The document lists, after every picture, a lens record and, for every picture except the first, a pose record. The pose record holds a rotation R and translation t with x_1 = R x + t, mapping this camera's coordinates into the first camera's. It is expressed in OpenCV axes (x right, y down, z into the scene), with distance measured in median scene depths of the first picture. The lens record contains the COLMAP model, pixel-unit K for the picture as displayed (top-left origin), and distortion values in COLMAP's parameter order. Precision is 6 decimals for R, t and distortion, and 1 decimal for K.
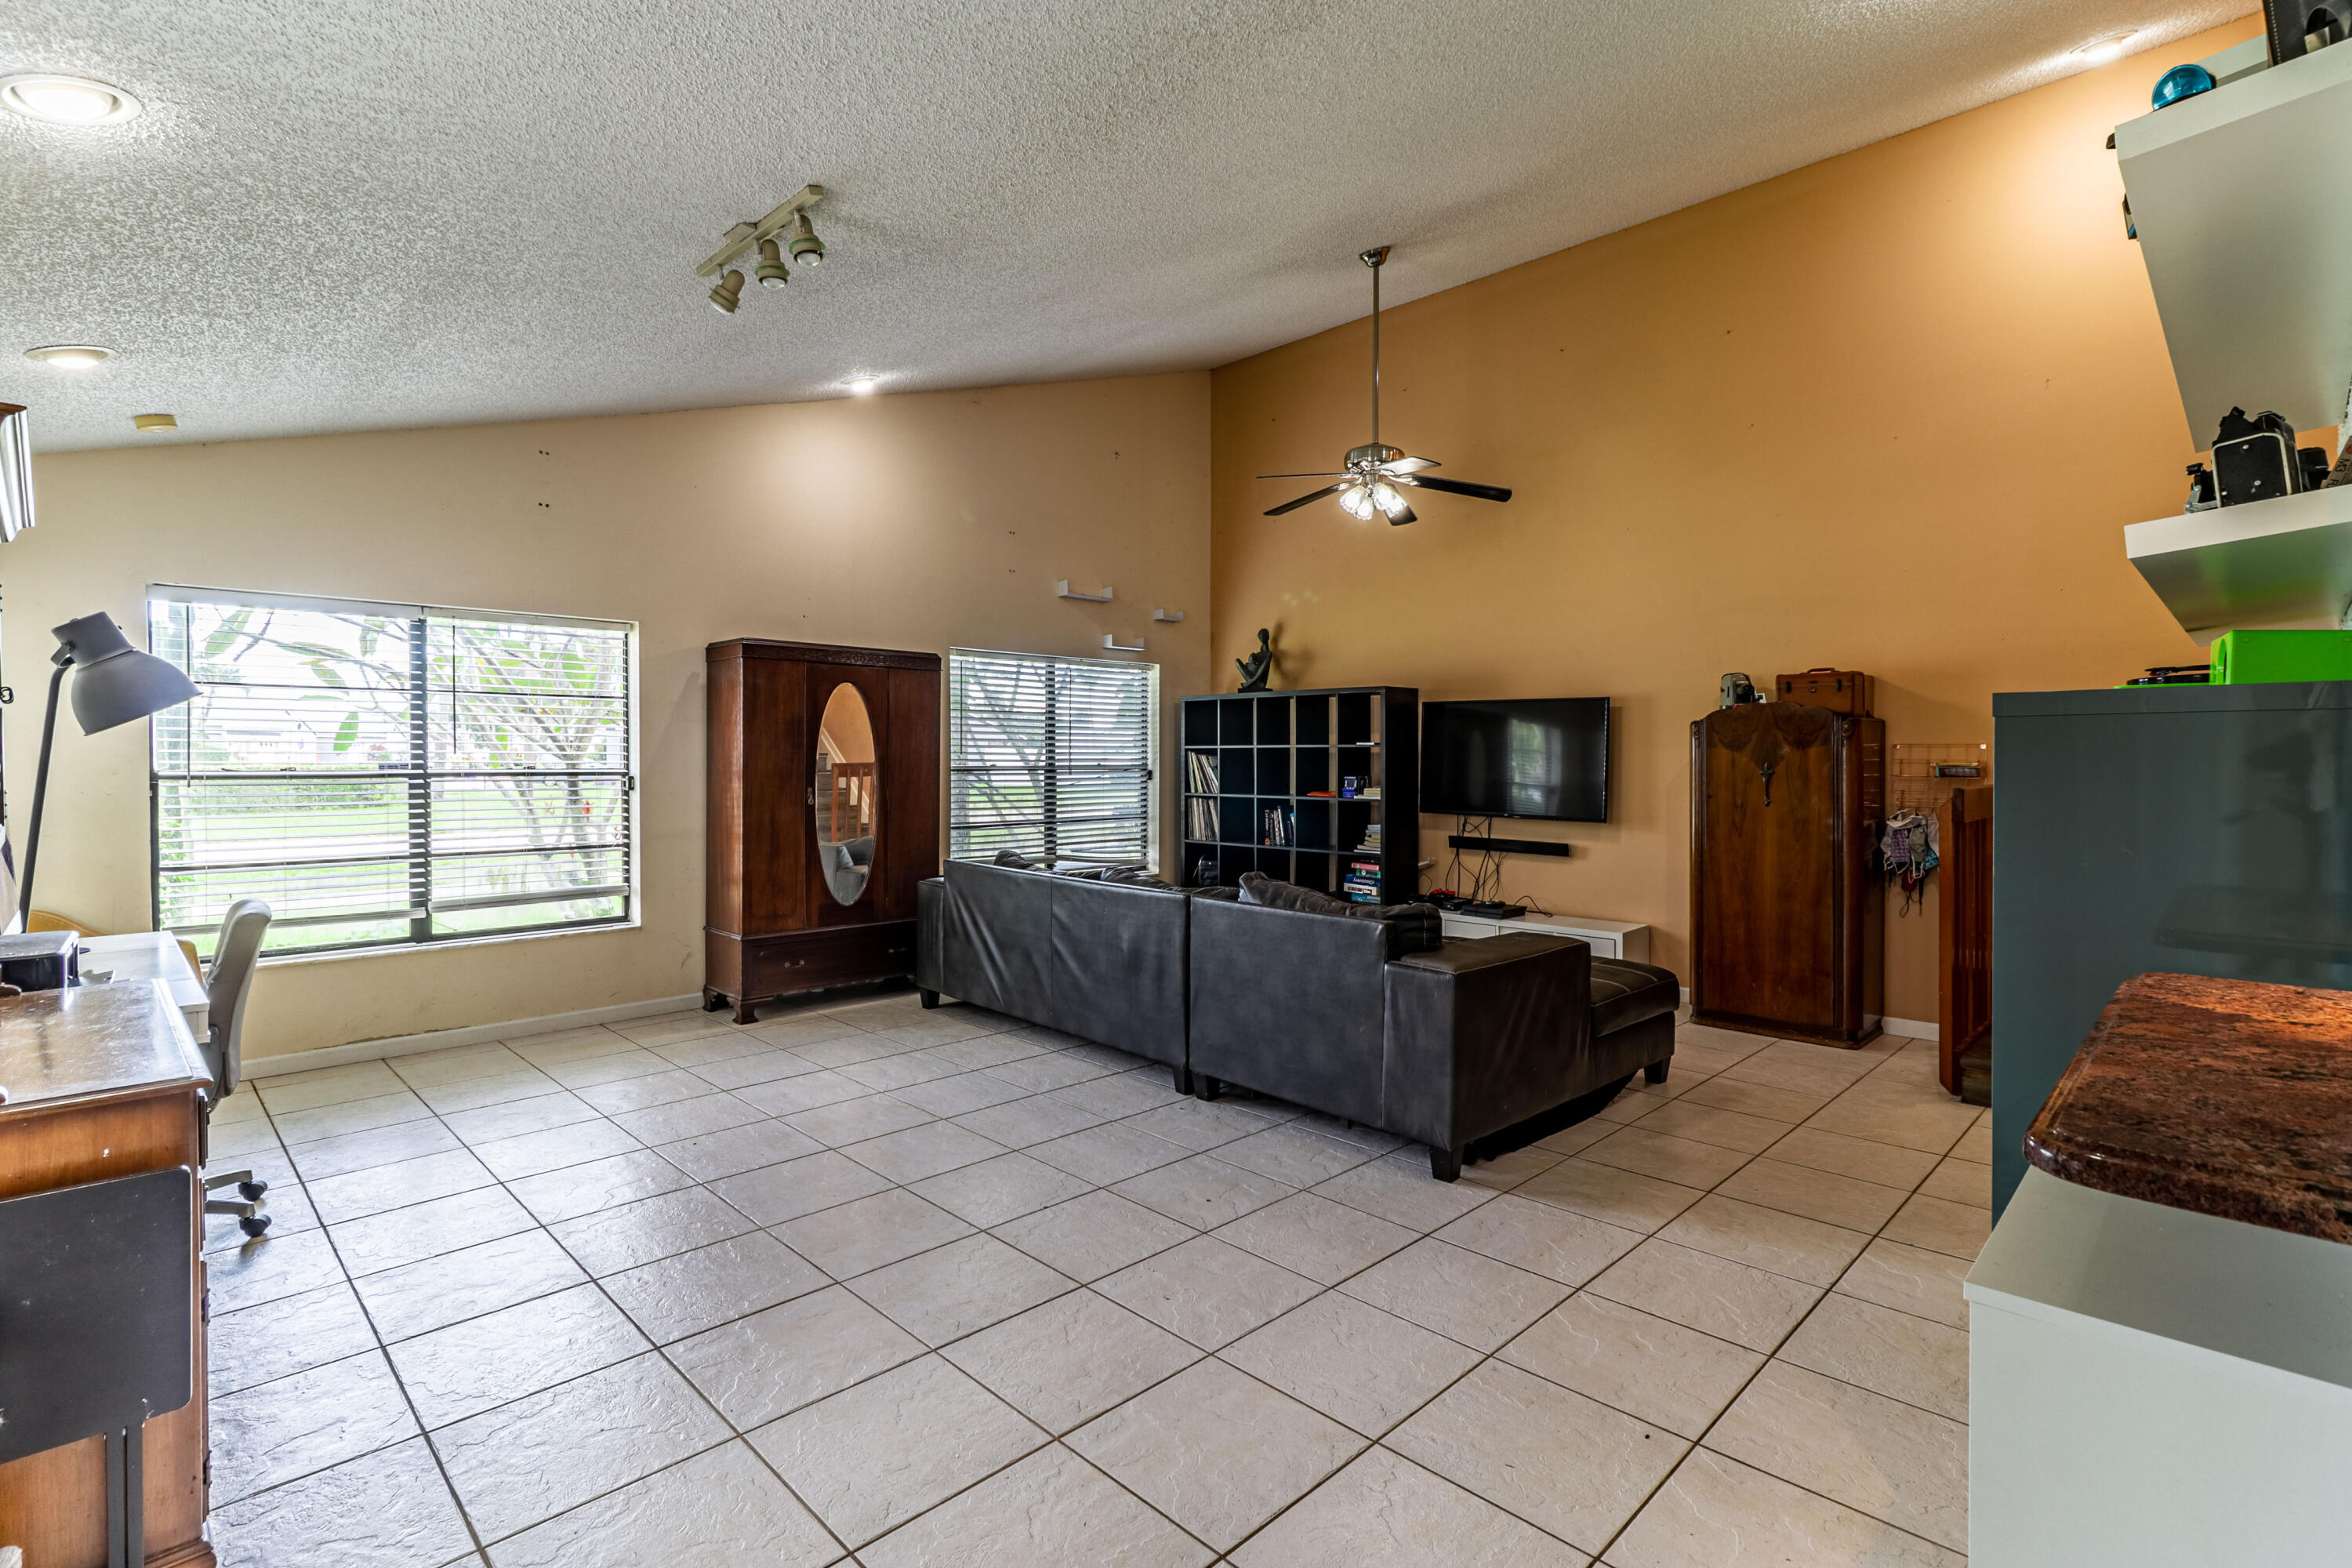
lens RADIAL K [[1108.5, 0, 1176.8], [0, 1108.5, 762.0], [0, 0, 1]] dist [0.000074, 0.000045]
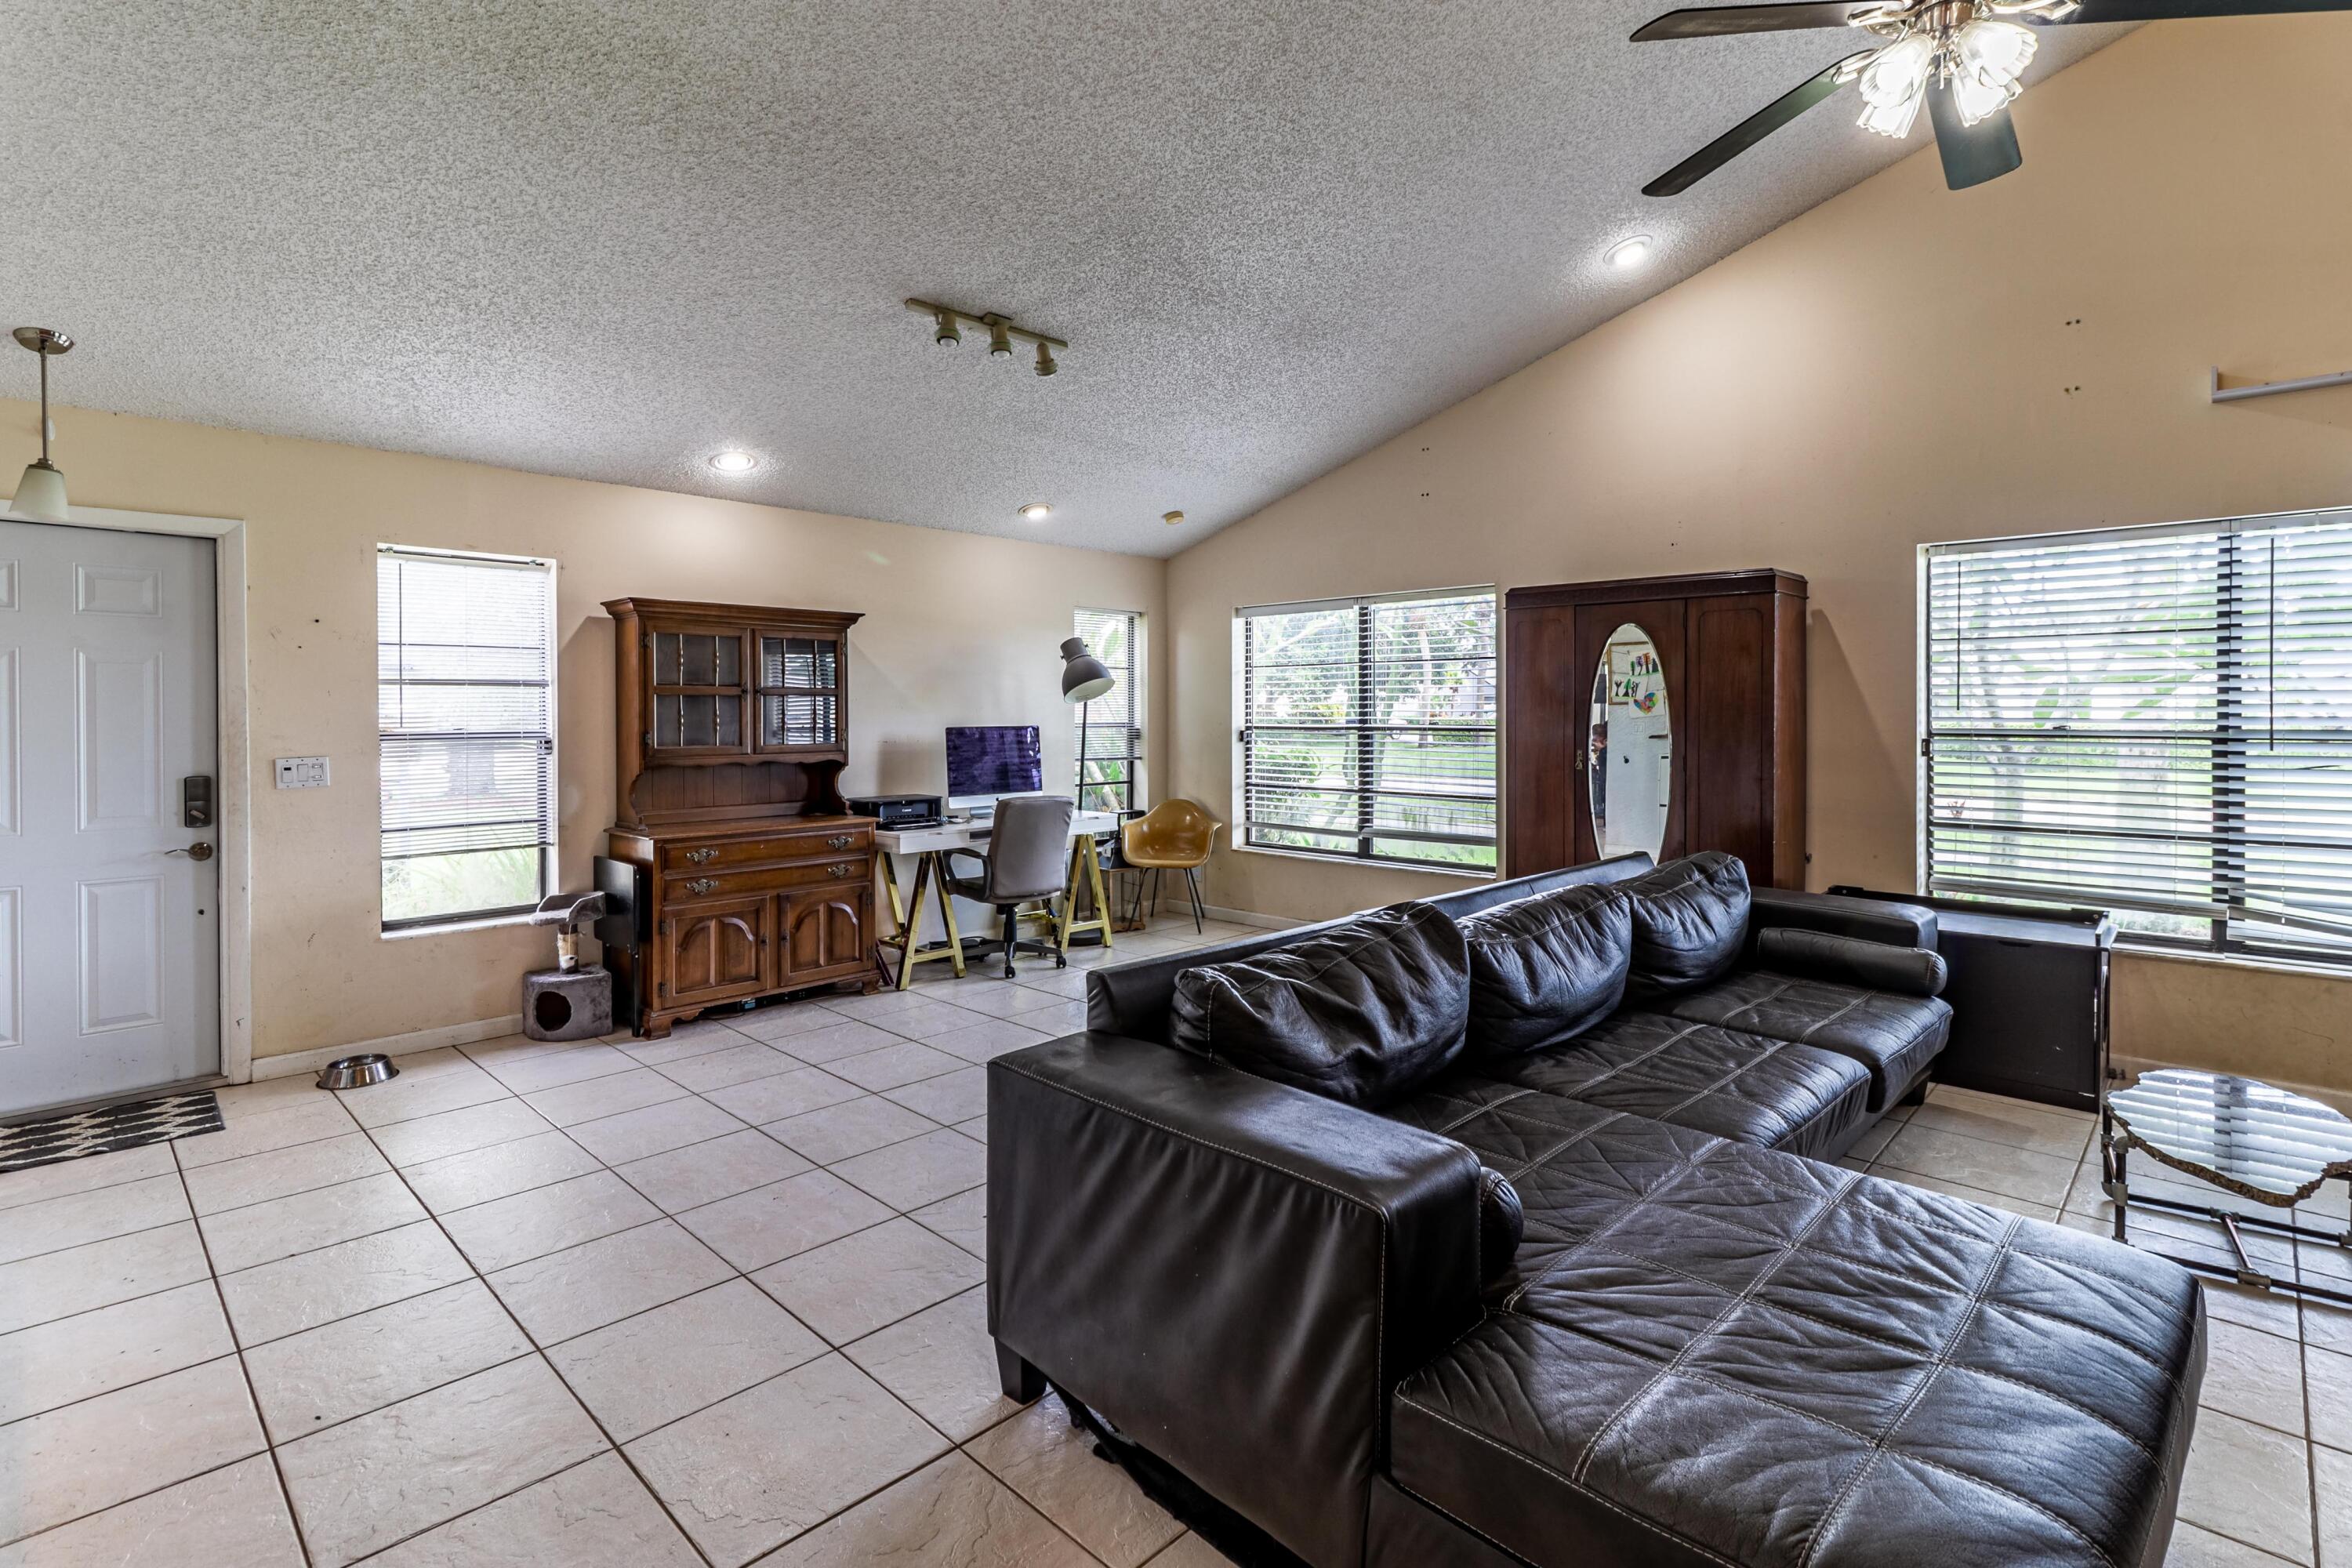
lens RADIAL K [[1108.5, 0, 1176.8], [0, 1108.5, 762.0], [0, 0, 1]] dist [0.000074, 0.000045]
pose [[0.018573, 0.041576, -0.998963, 0.604030], [-0.004981, 0.999127, 0.041490, -0.002456], [0.999815, 0.004205, 0.018764, 0.755252]]
